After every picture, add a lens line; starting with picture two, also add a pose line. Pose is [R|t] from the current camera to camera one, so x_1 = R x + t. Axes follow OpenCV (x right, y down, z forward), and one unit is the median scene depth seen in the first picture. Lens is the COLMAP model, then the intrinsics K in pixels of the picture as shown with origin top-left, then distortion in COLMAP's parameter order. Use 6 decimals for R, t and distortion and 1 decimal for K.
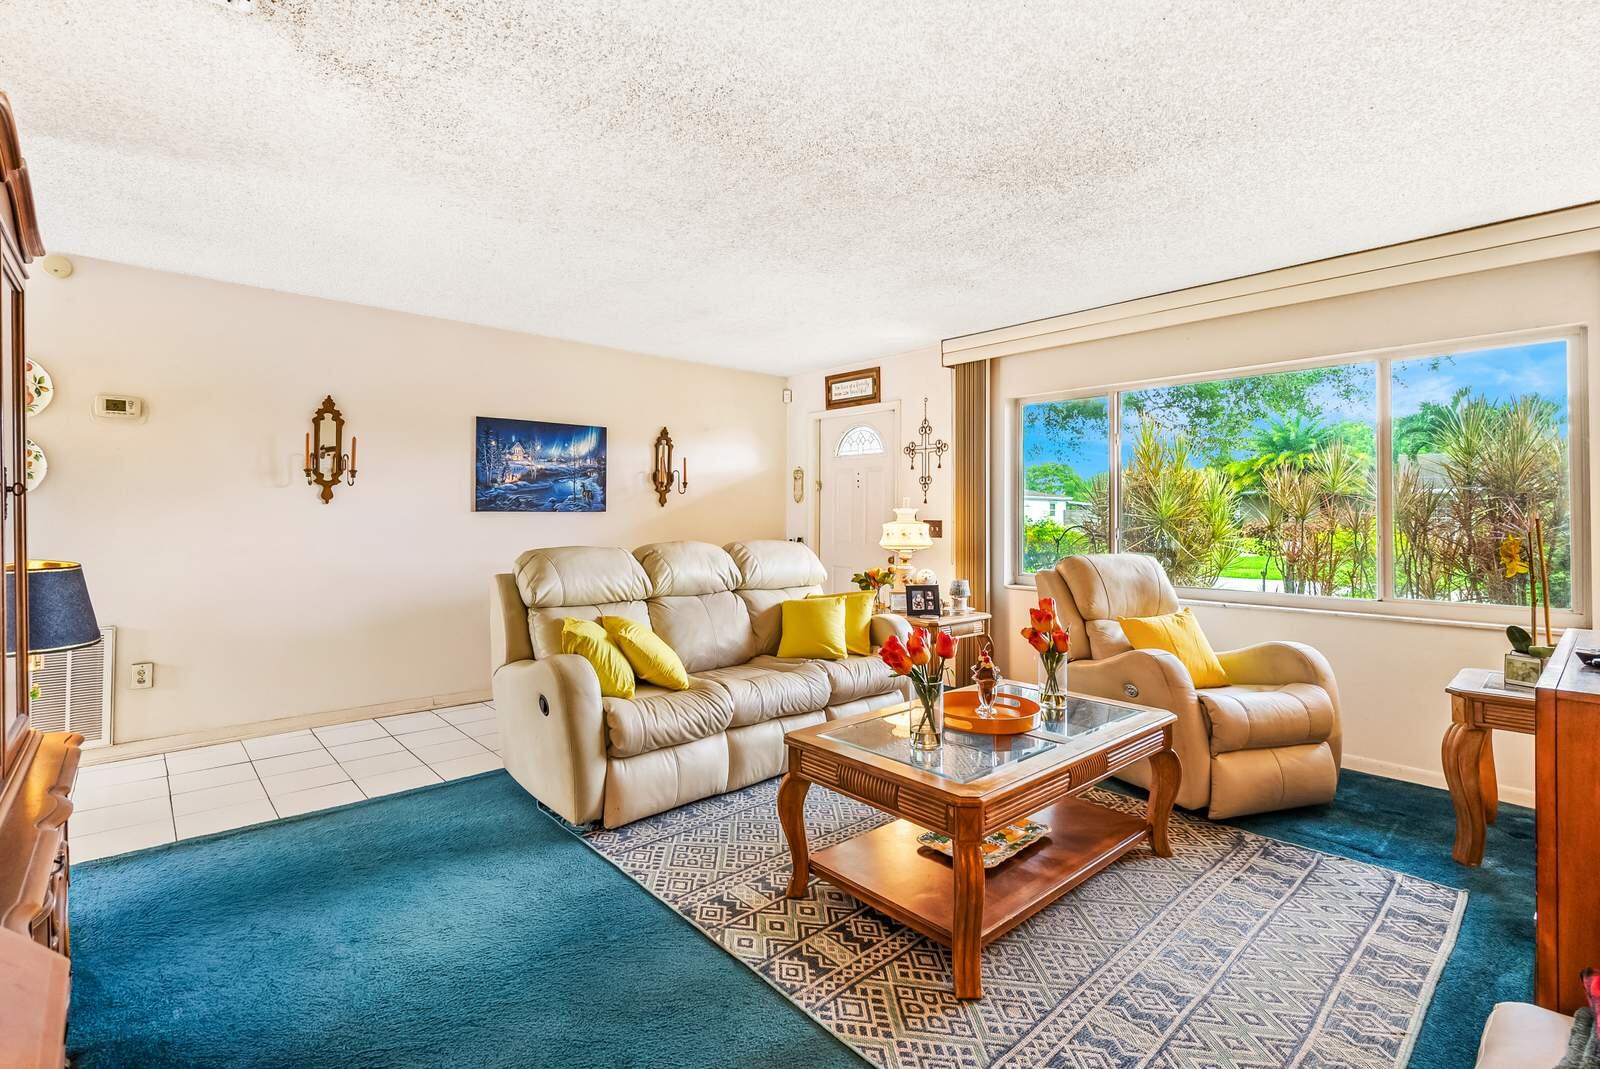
lens RADIAL K [[738.7, 0, 803.4], [0, 738.7, 510.3], [0, 0, 1]] dist [0.000007, 0.000012]
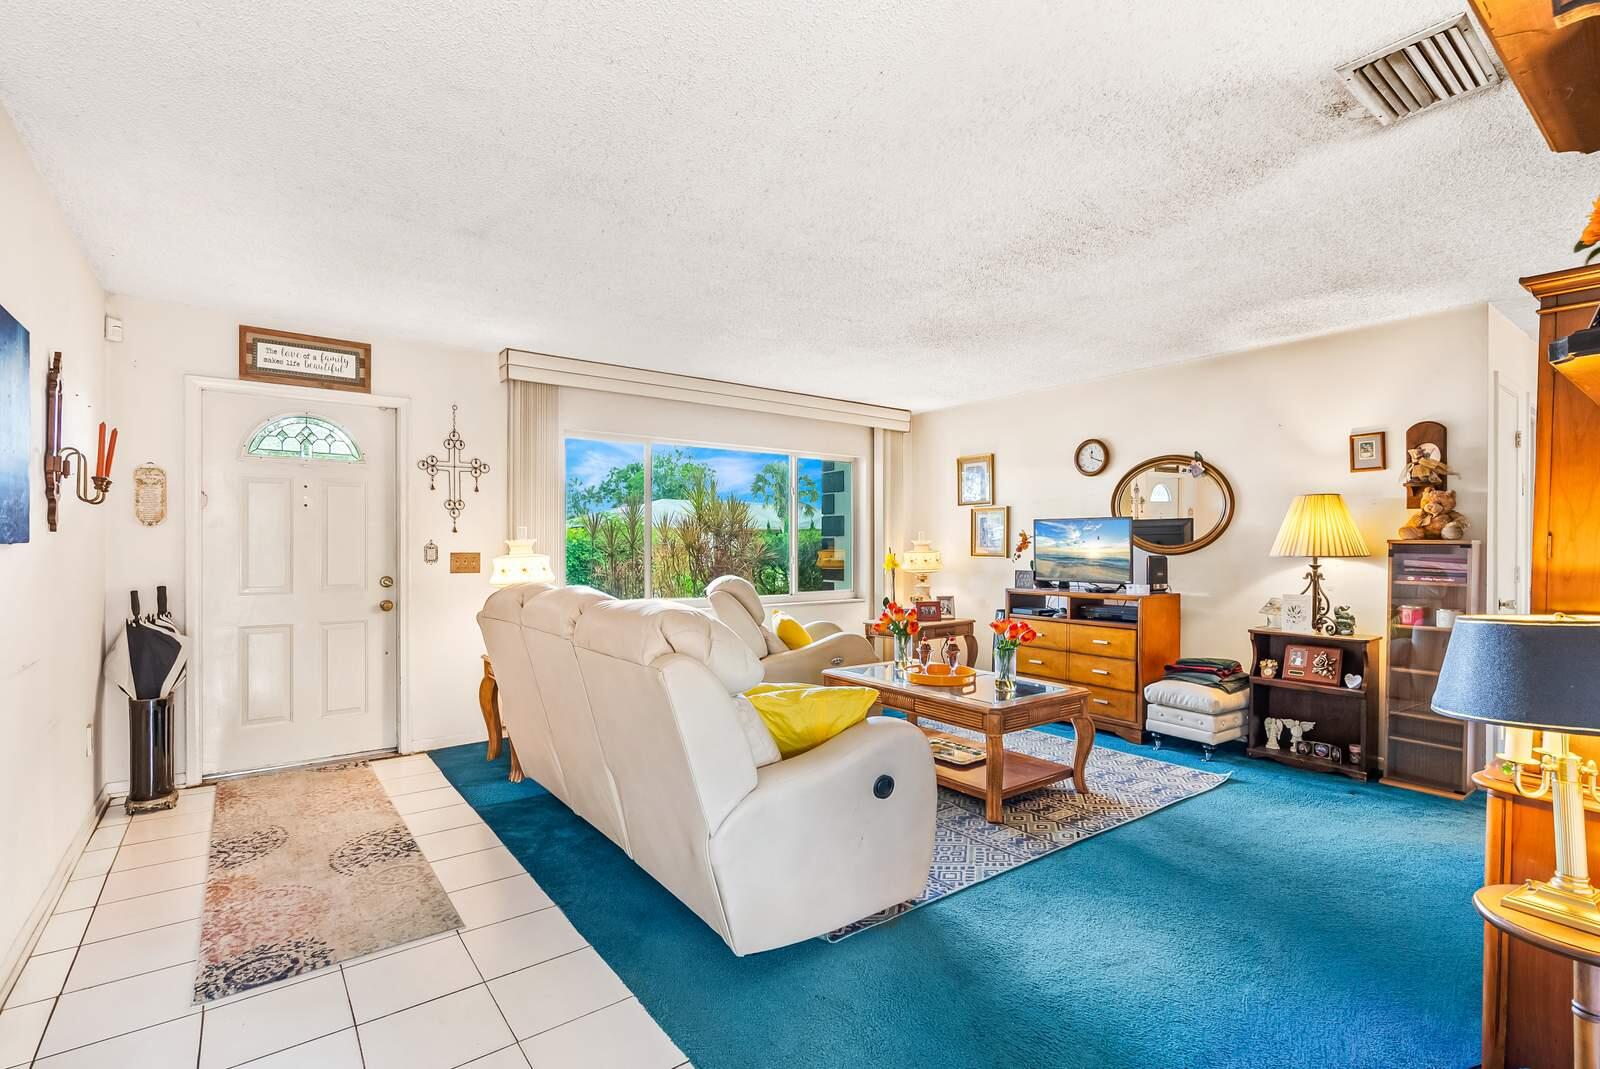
lens RADIAL K [[739.7, 0, 800.0], [0, 739.7, 534.5], [0, 0, 1]] dist [-0.001616, -0.000178]
pose [[0.089458, 0.012039, 0.995918, -0.685530], [-0.000534, 0.999927, -0.012040, 0.002625], [-0.995990, 0.000546, 0.089458, 0.601067]]
